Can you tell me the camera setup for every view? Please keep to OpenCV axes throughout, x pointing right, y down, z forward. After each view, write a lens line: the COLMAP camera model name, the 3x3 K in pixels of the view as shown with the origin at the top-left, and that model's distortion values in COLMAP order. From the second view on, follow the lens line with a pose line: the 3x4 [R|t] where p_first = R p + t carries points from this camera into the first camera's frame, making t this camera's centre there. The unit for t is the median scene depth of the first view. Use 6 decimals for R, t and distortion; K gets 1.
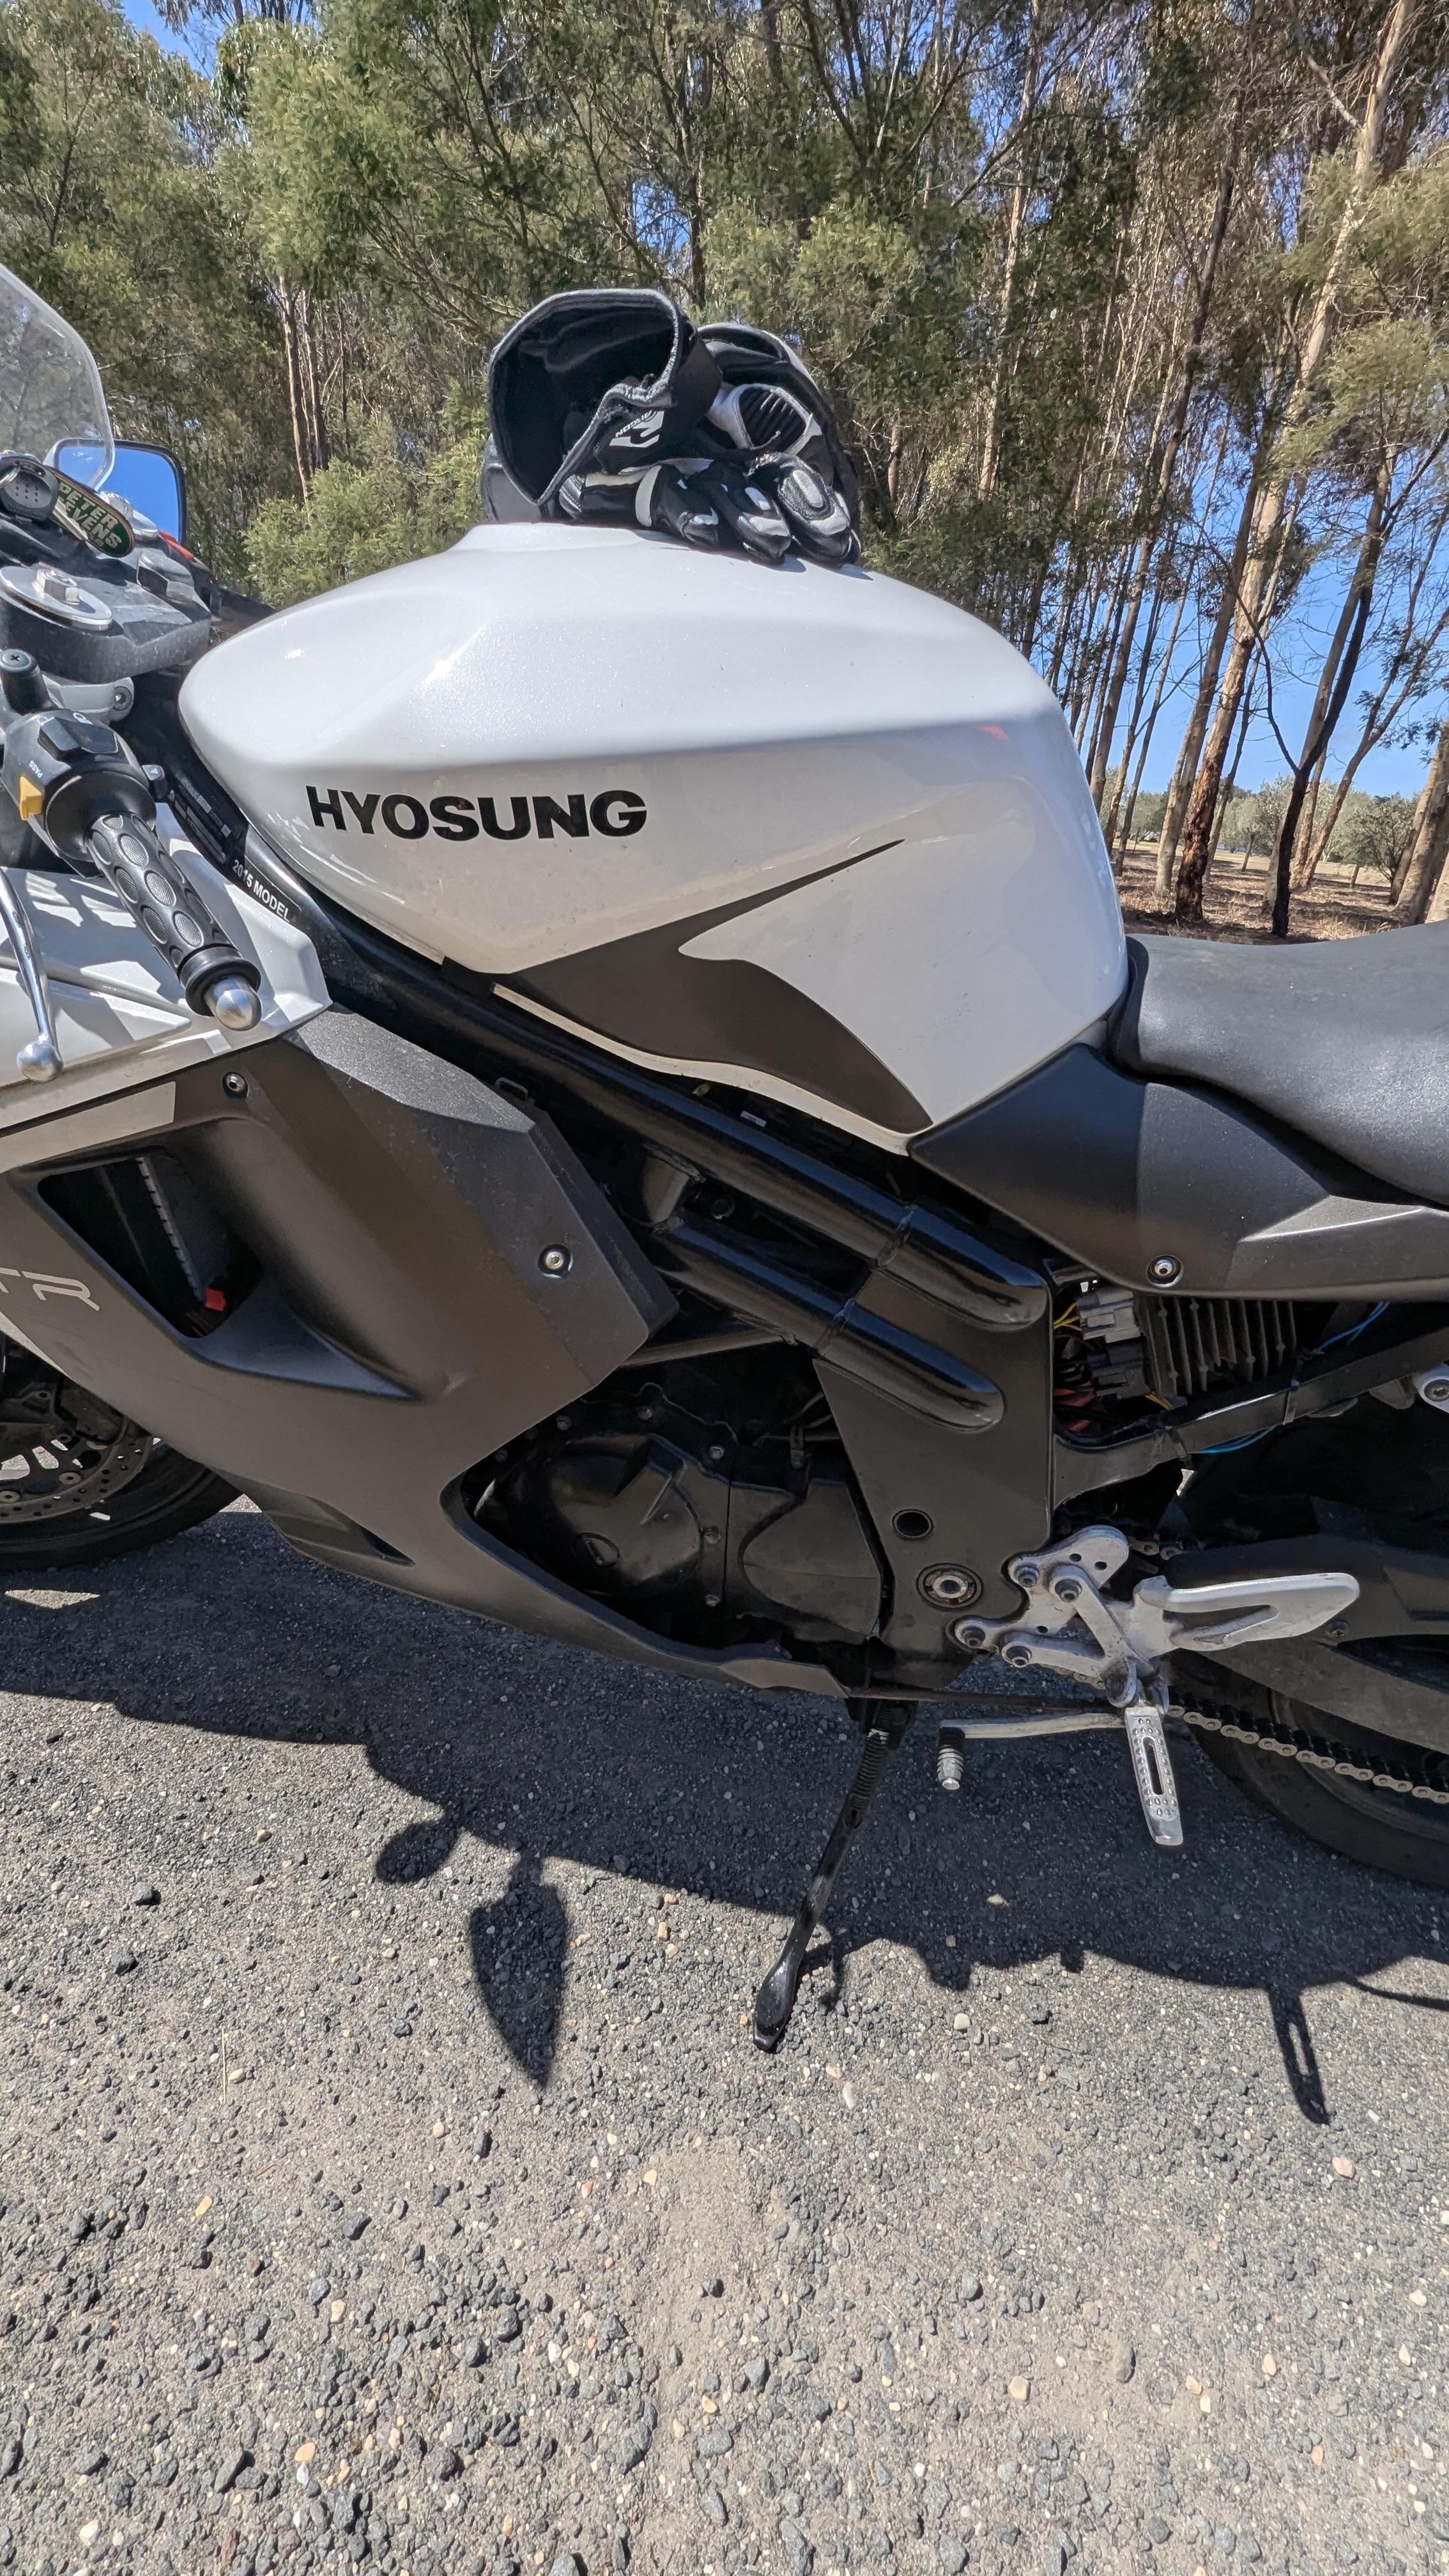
lens RADIAL K [[1062.1, 0, 718.0], [0, 1062.1, 1288.1], [0, 0, 1]] dist [-0.001864, -0.000897]
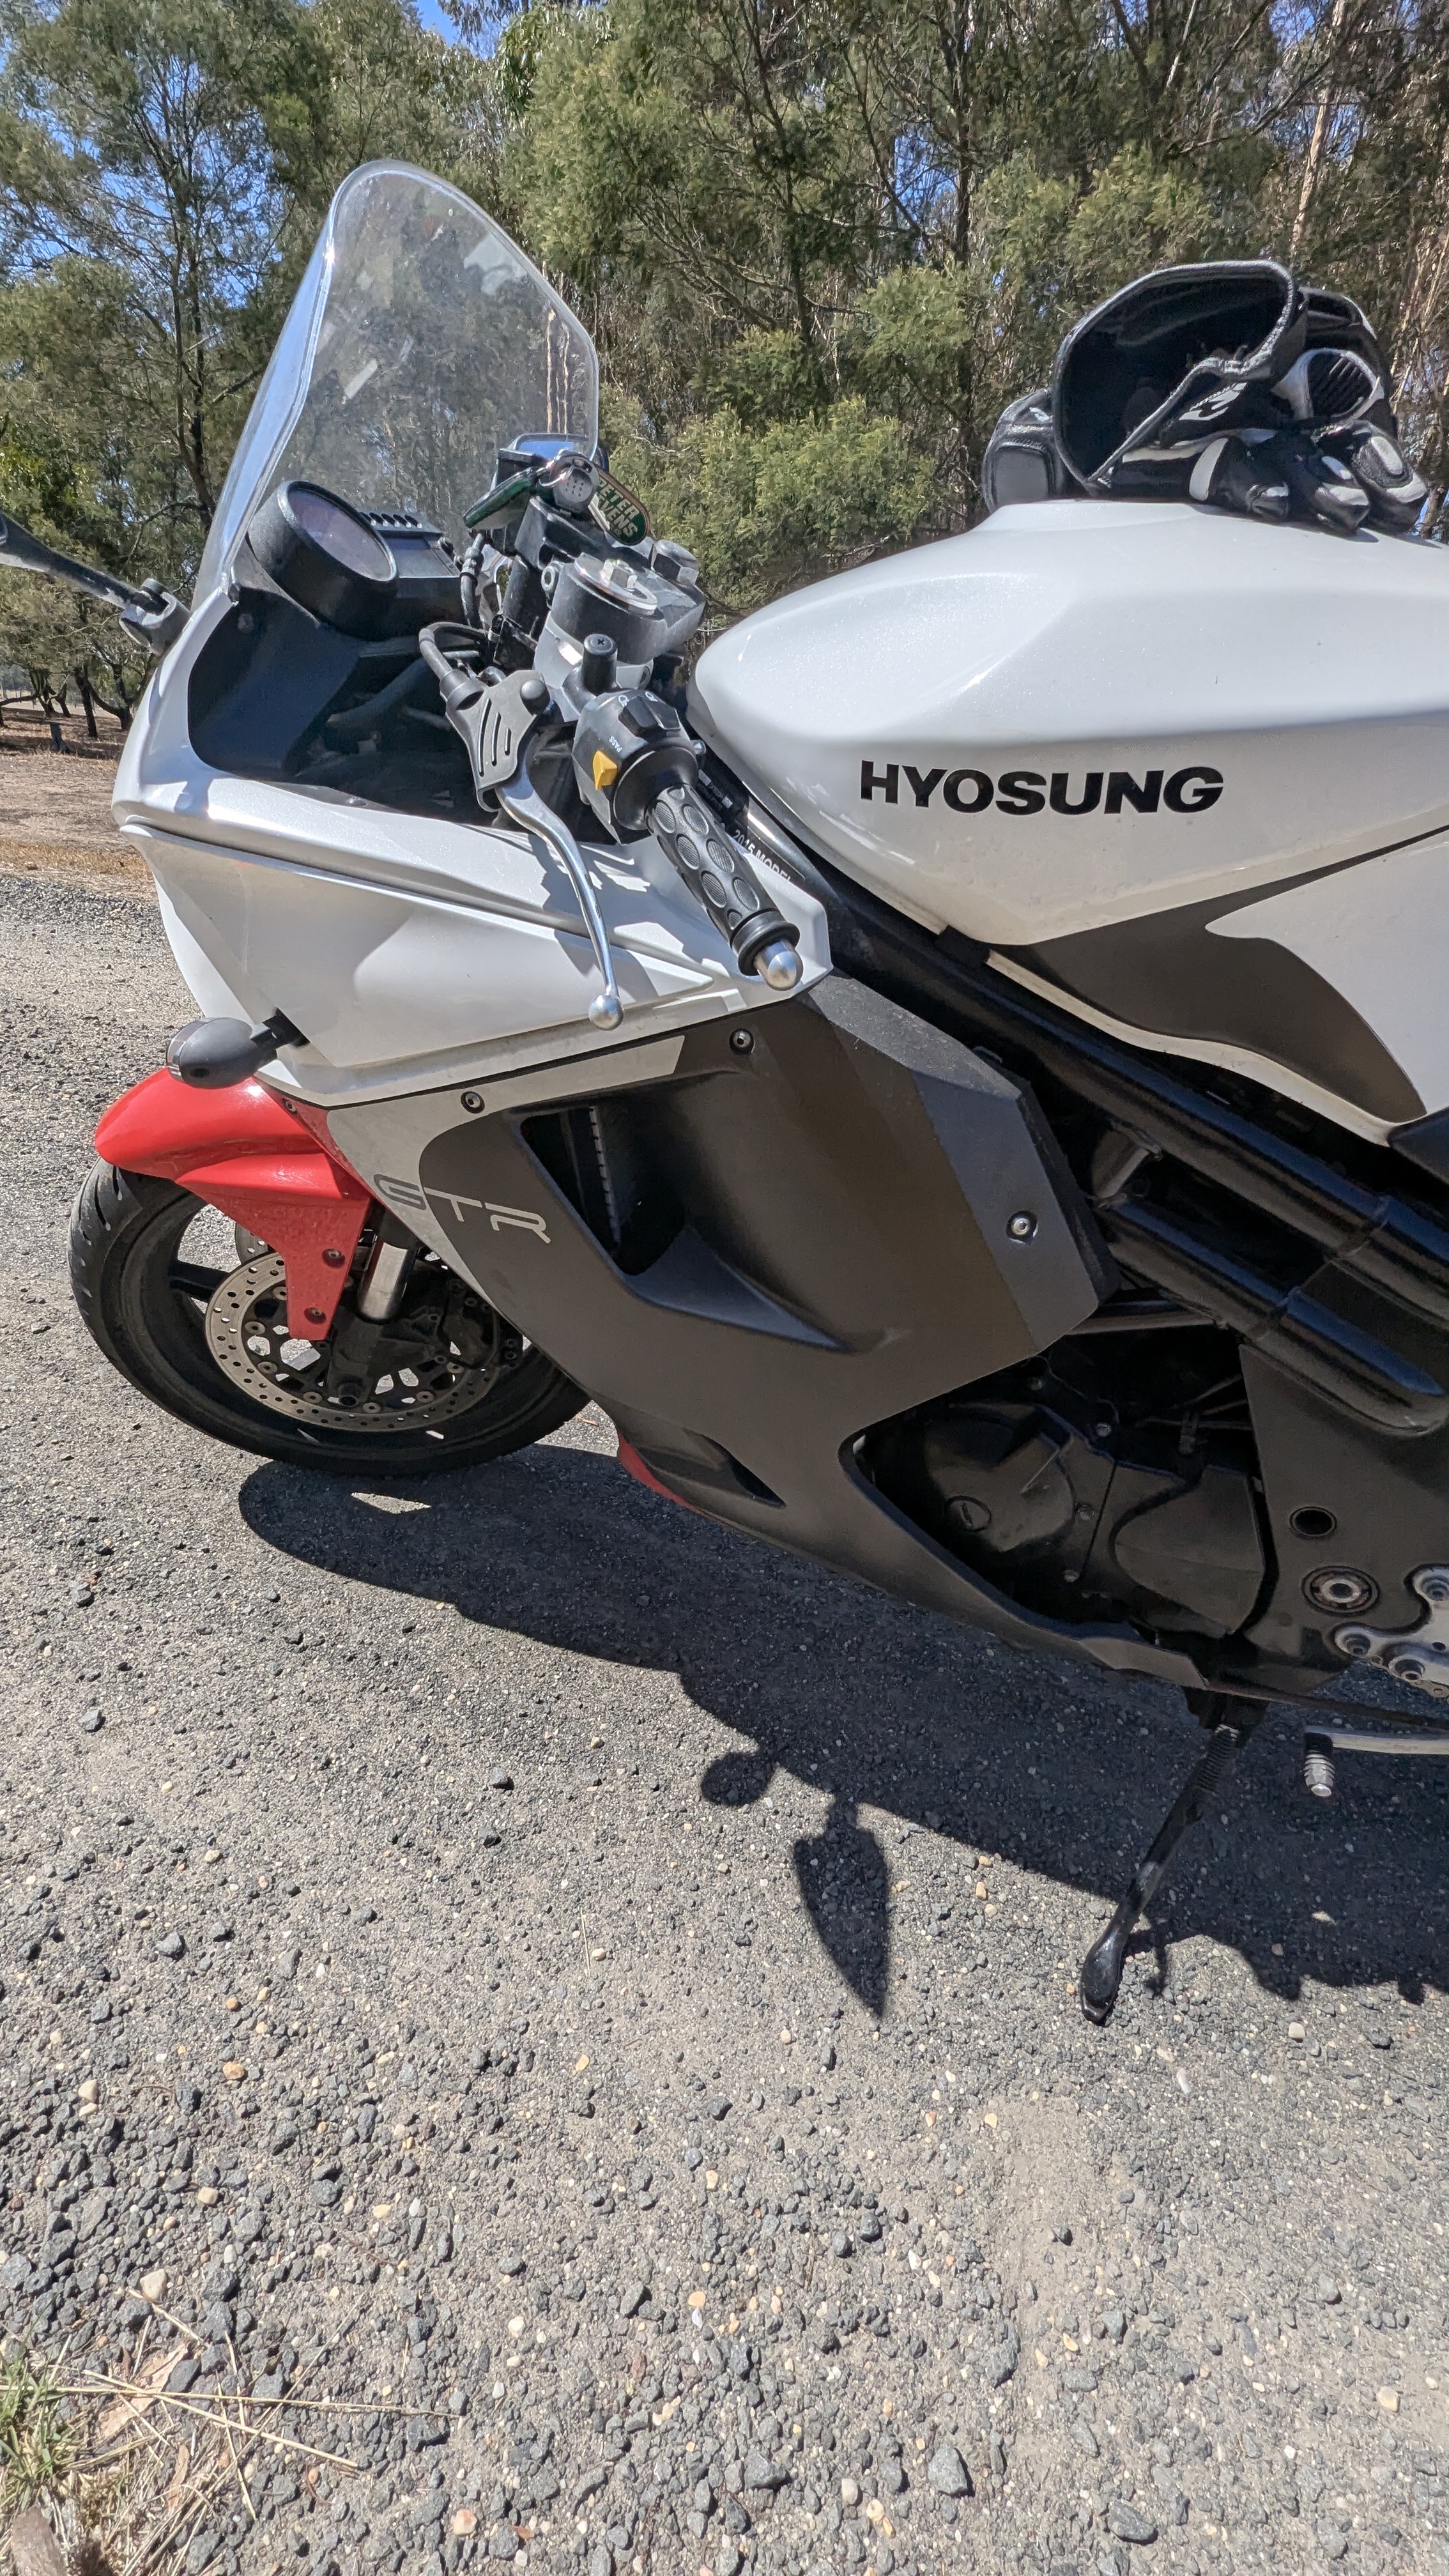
lens RADIAL K [[1062.1, 0, 718.0], [0, 1062.1, 1288.1], [0, 0, 1]] dist [-0.001864, -0.000897]
pose [[0.984540, 0.079654, -0.156003, -0.241498], [-0.076660, 0.996741, 0.025126, 0.026243], [0.157496, -0.012778, 0.987437, -0.055233]]
